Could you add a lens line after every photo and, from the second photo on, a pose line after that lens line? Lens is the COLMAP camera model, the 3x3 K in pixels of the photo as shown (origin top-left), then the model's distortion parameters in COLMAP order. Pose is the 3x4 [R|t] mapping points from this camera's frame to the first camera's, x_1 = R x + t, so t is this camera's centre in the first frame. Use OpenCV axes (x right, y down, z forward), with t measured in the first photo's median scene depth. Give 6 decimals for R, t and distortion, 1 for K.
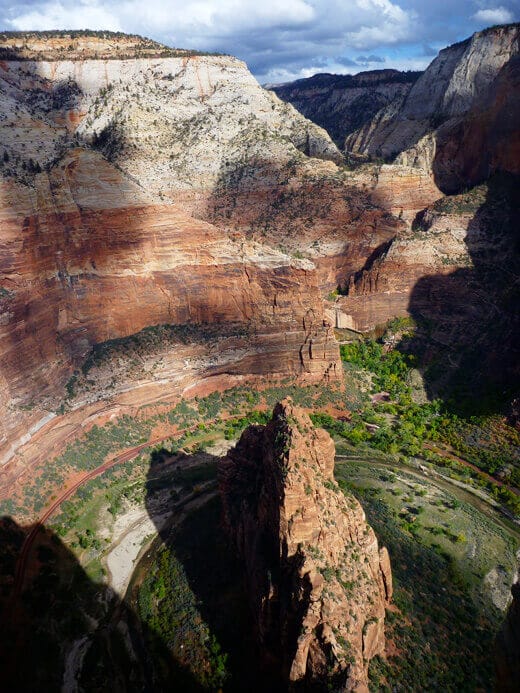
lens RADIAL K [[568.0, 0, 258.5], [0, 568.0, 344.0], [0, 0, 1]] dist [-0.039049, 0.000266]
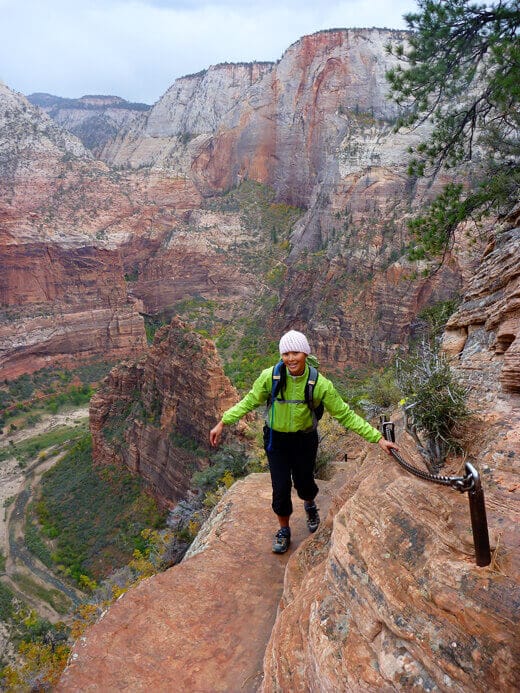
lens RADIAL K [[568.0, 0, 260.8], [0, 568.0, 348.2], [0, 0, 1]] dist [-0.039049, 0.000266]
pose [[0.873744, -0.068583, 0.481527, -0.182330], [0.095404, 0.994943, -0.031405, 0.107754], [-0.476938, 0.073379, 0.875868, -0.043260]]
